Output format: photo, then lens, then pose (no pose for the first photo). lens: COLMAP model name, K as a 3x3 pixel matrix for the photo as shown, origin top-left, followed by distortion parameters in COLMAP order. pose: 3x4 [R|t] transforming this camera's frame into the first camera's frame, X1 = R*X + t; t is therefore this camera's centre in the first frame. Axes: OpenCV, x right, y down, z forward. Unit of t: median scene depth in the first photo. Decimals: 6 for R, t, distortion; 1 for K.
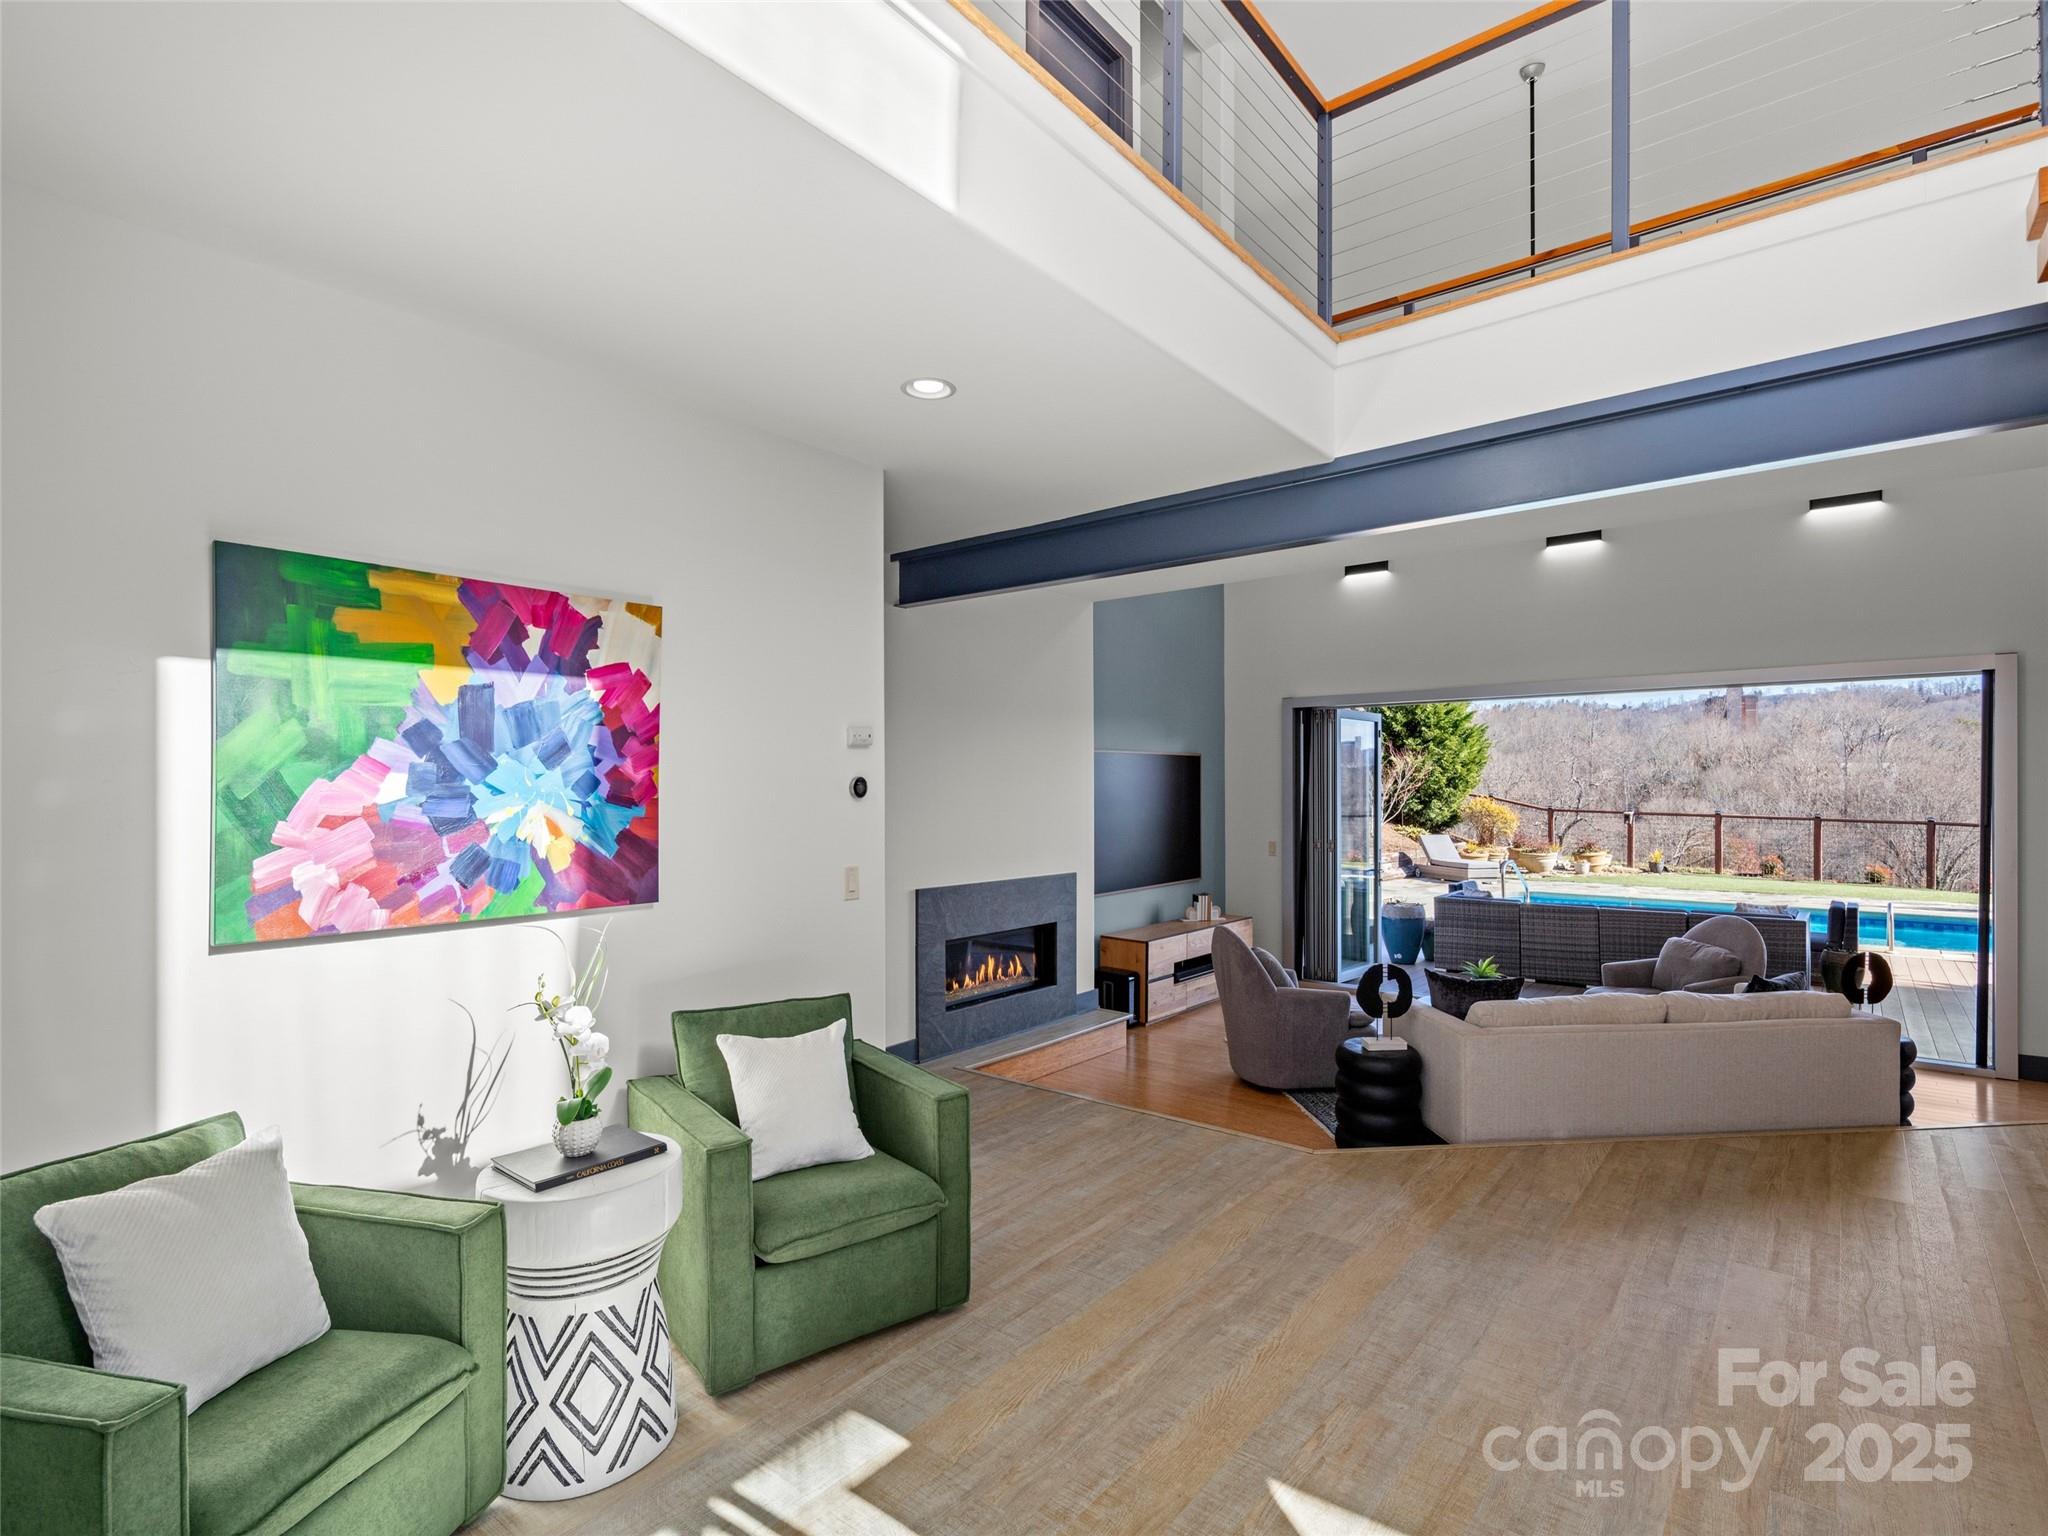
lens RADIAL K [[1003.1, 0, 1036.9], [0, 1003.1, 784.3], [0, 0, 1]] dist [0.004055, -0.003352]
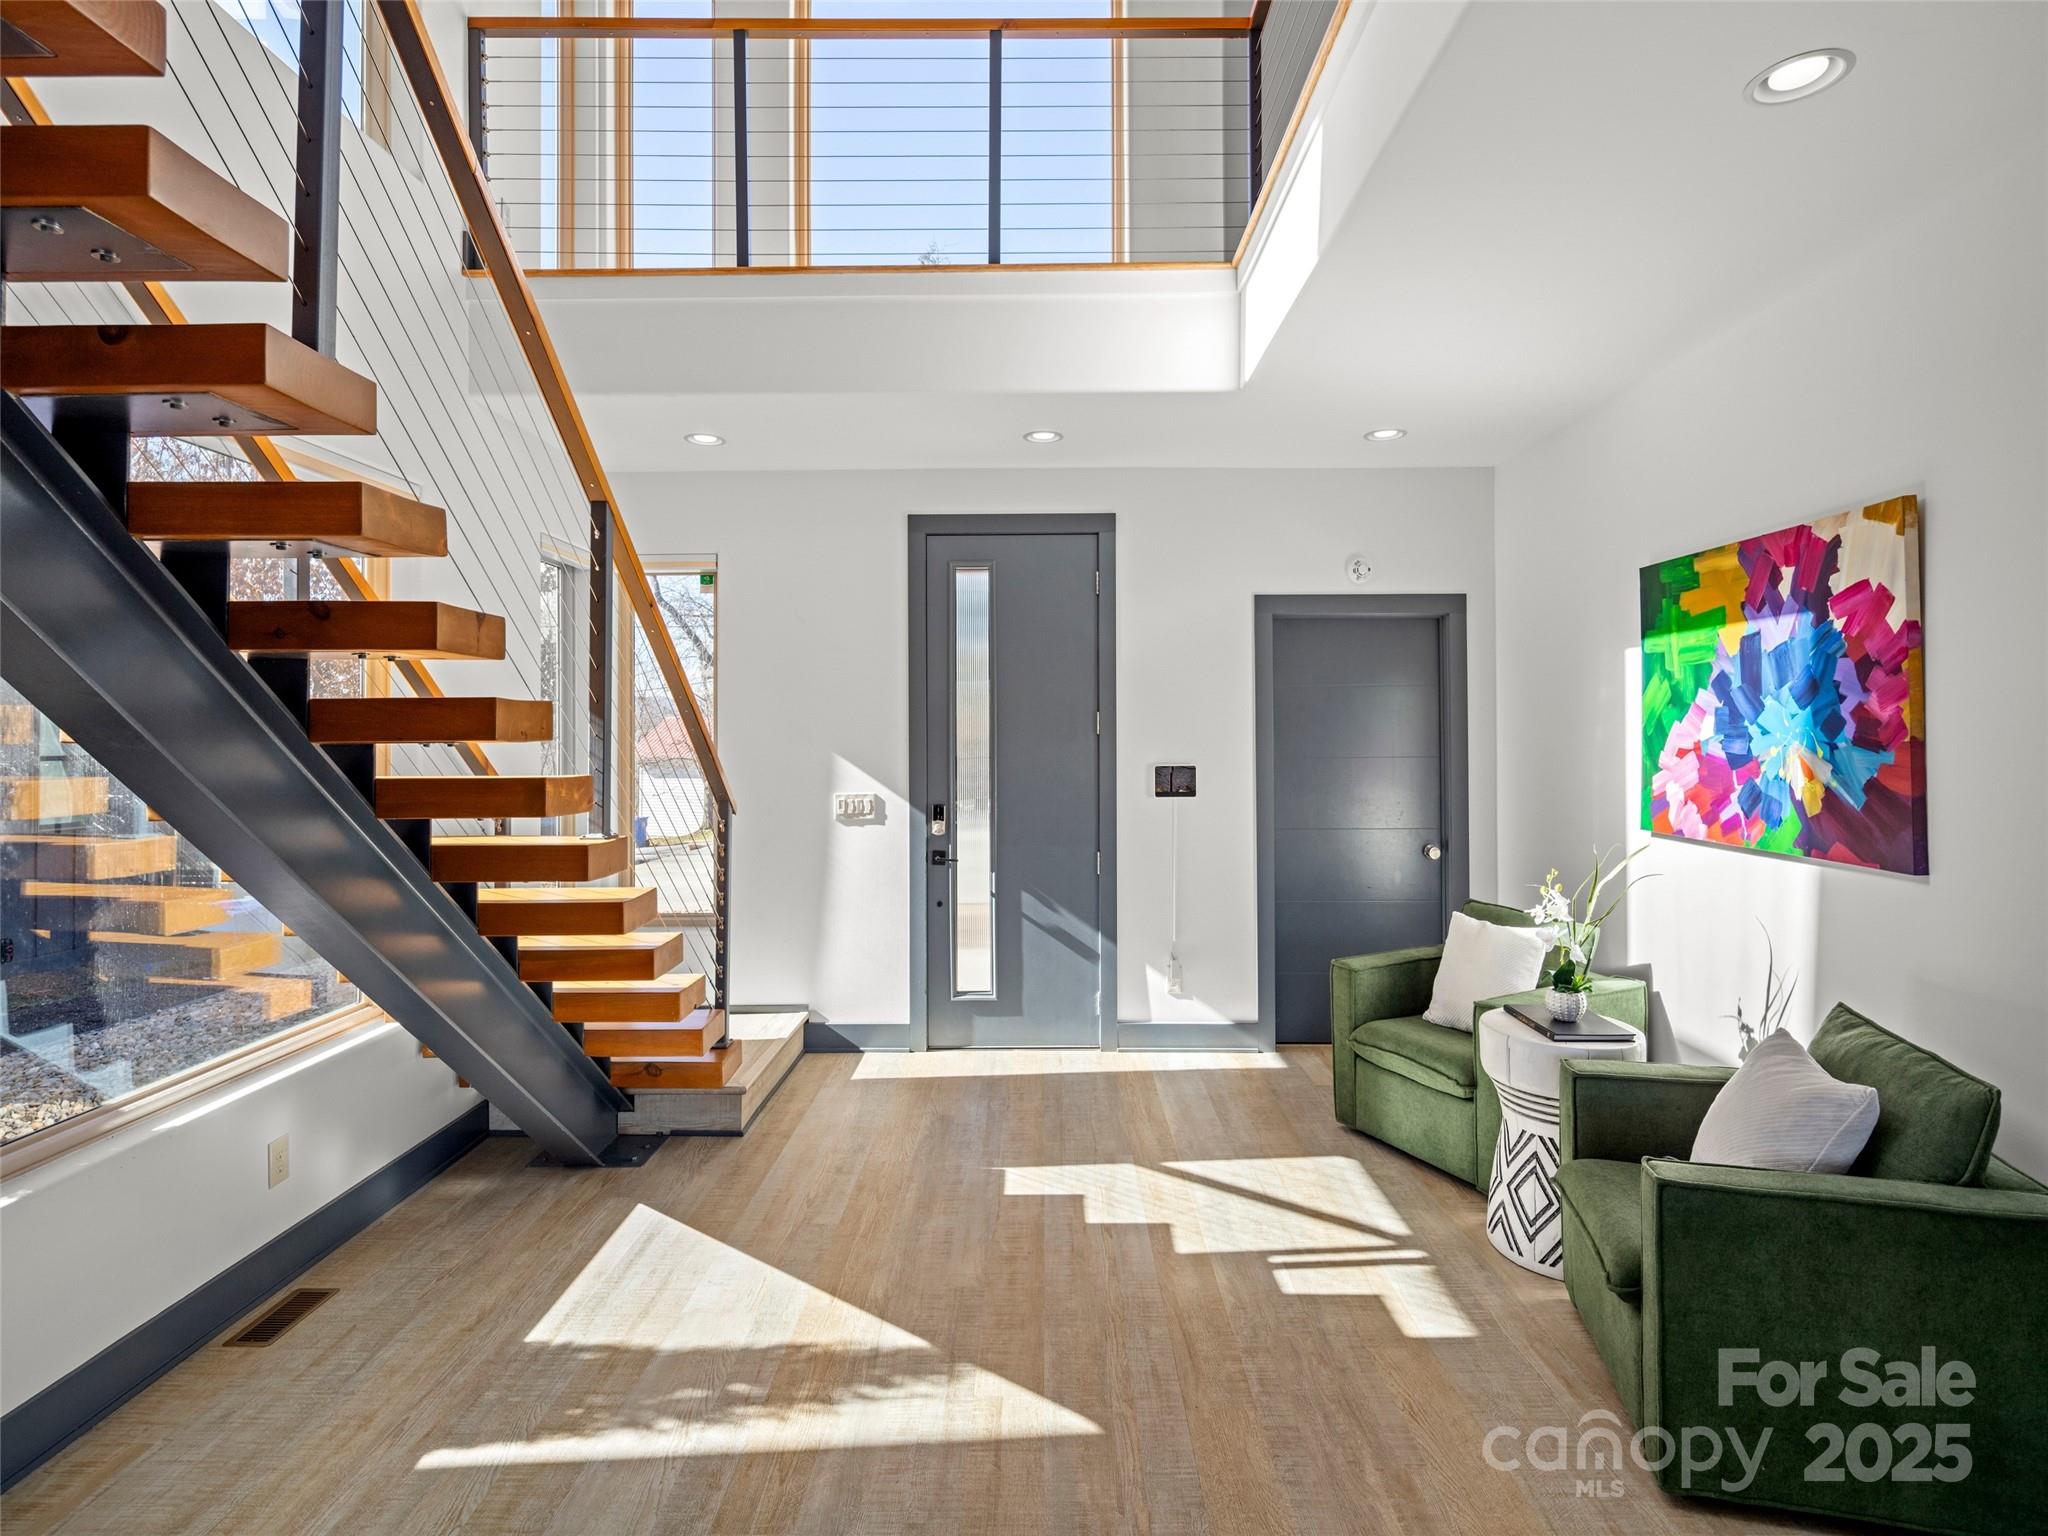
lens RADIAL K [[1003.1, 0, 1032.5], [0, 1003.1, 722.9], [0, 0, 1]] dist [0.004055, -0.003352]
pose [[-0.790366, -0.001484, -0.612633, 0.739017], [0.002731, 0.999979, -0.005947, 0.002324], [0.612629, -0.006374, -0.790345, 1.390830]]
